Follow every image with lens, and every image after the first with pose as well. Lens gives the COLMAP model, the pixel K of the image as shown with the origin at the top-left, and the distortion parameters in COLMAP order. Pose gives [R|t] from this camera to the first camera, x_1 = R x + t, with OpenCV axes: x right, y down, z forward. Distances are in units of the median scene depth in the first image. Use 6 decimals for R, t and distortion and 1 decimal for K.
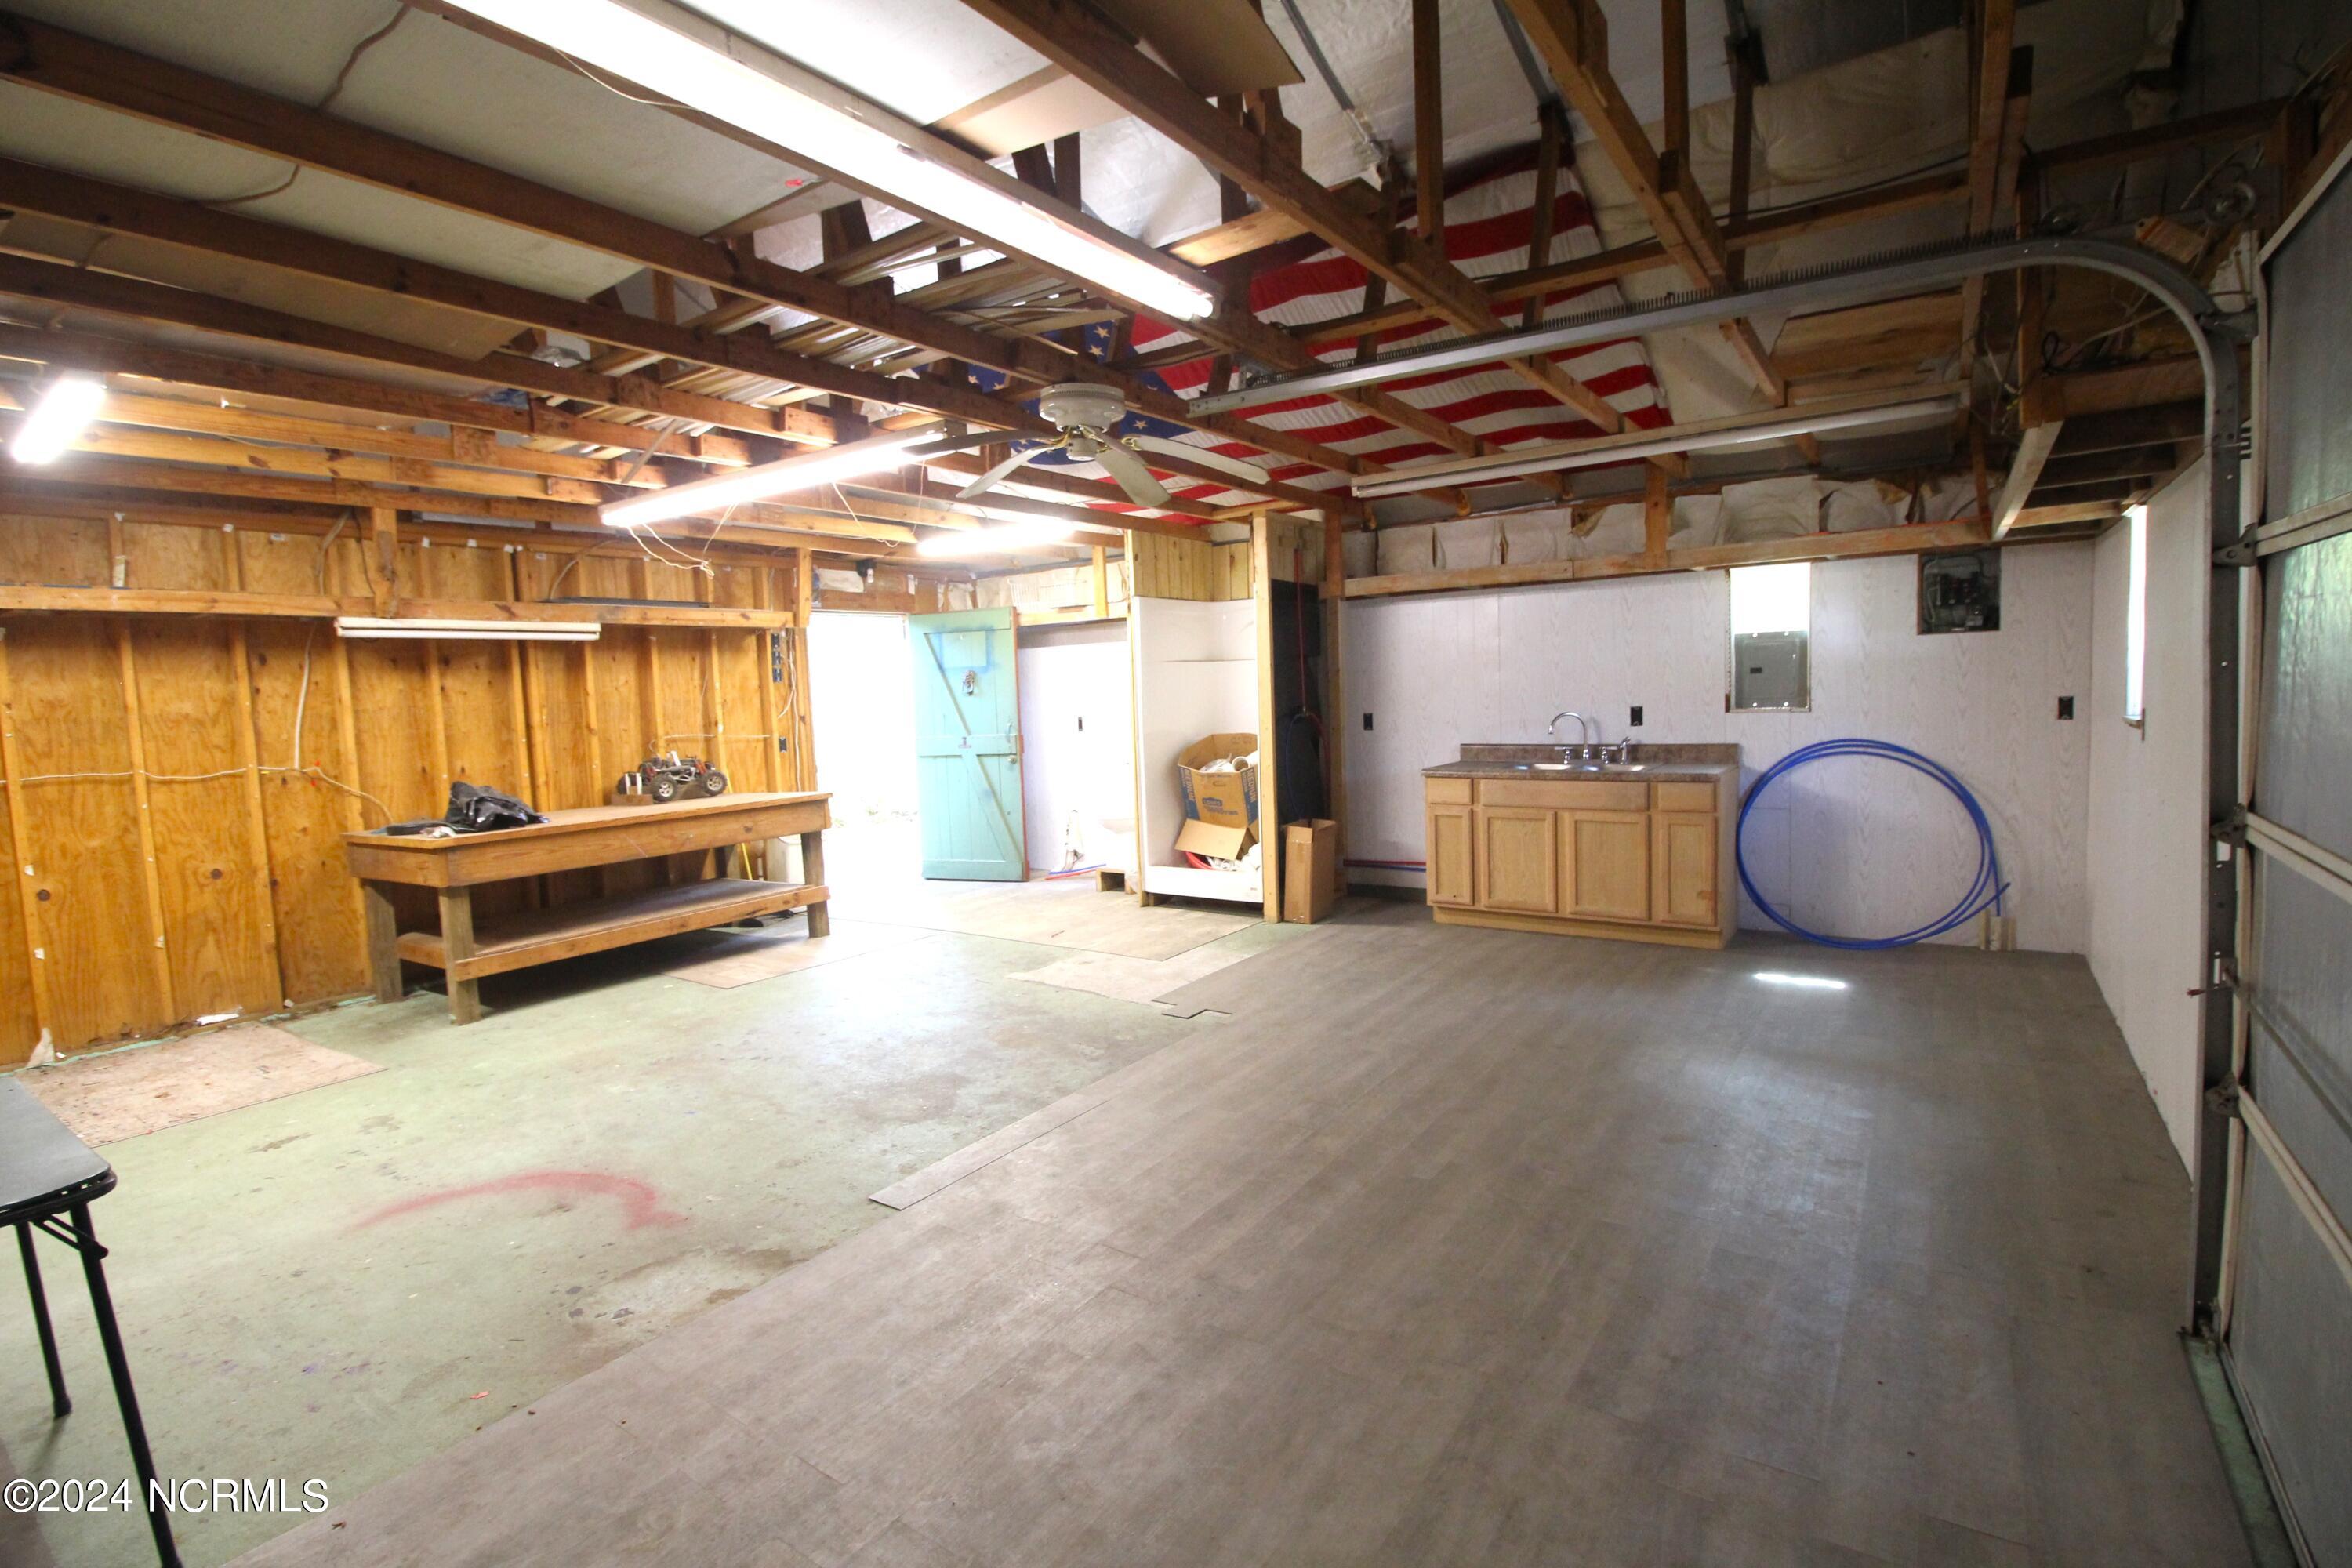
lens RADIAL K [[1087.8, 0, 1186.0], [0, 1087.8, 774.6], [0, 0, 1]] dist [-0.006232, -0.006035]
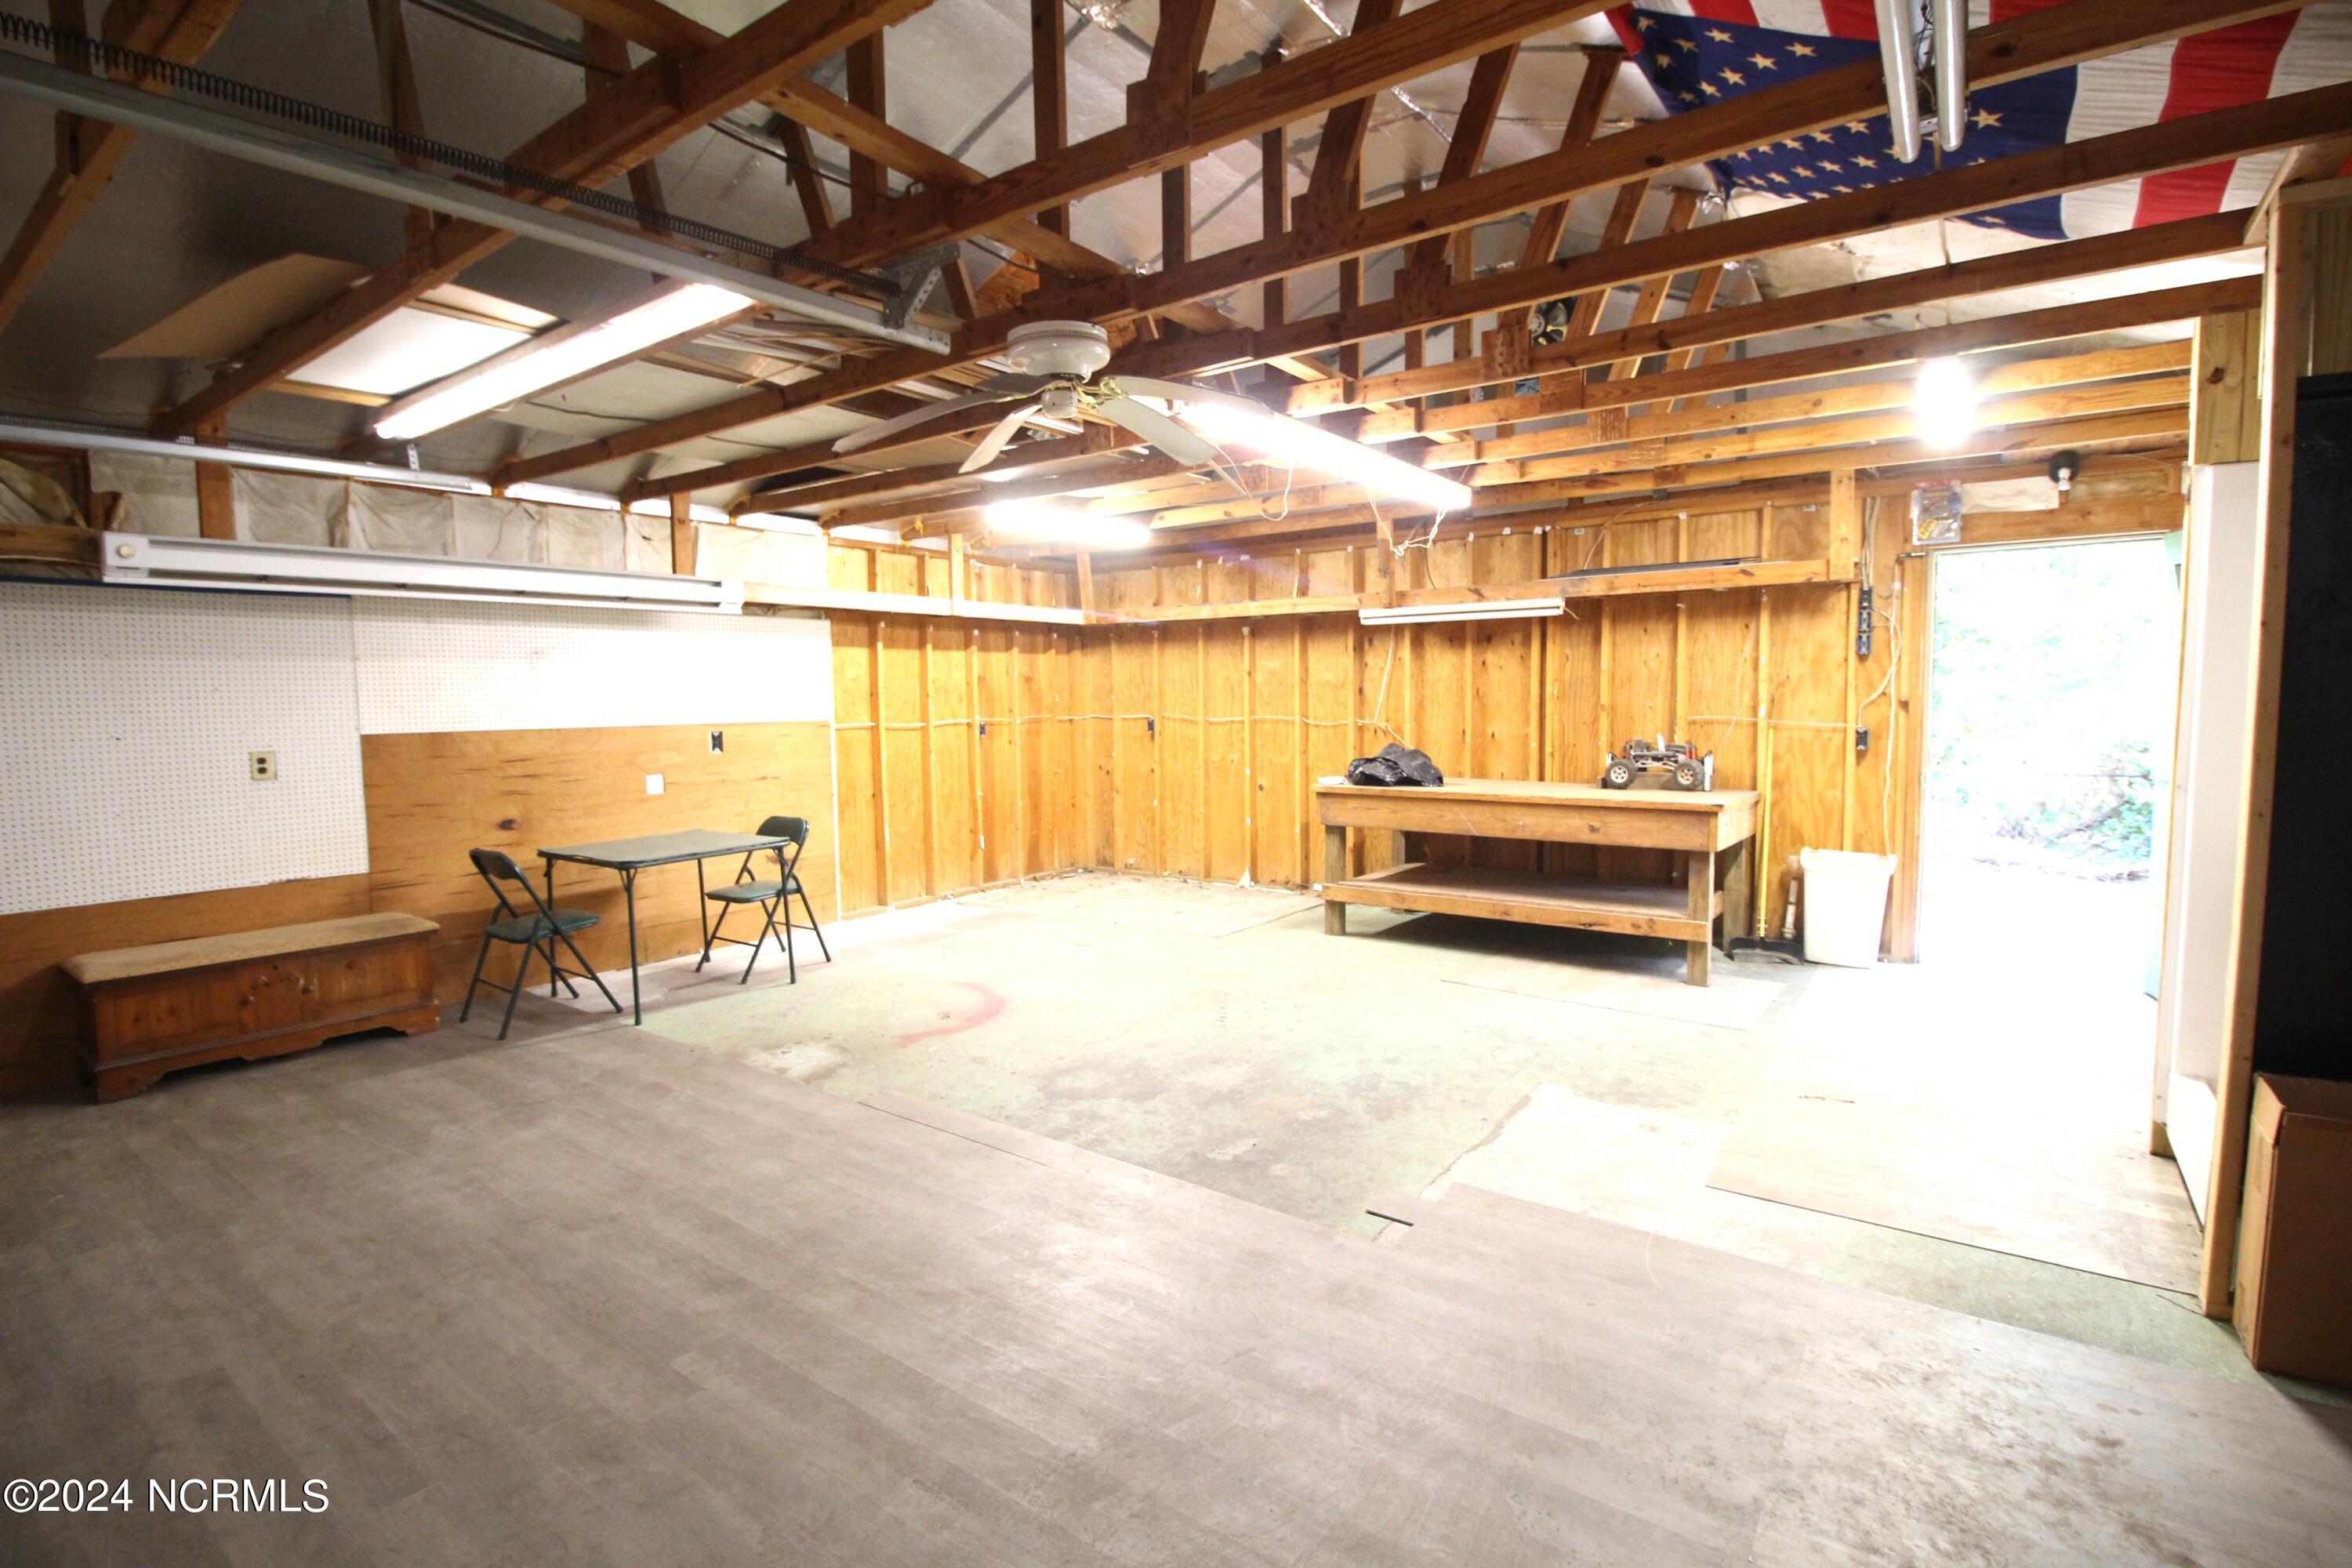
lens RADIAL K [[1087.8, 0, 1185.6], [0, 1087.8, 792.1], [0, 0, 1]] dist [-0.006232, -0.006035]
pose [[-0.026697, 0.132608, -0.990809, 0.356590], [-0.063950, 0.988905, 0.134076, -0.057610], [0.997596, 0.066942, -0.017921, 0.526302]]
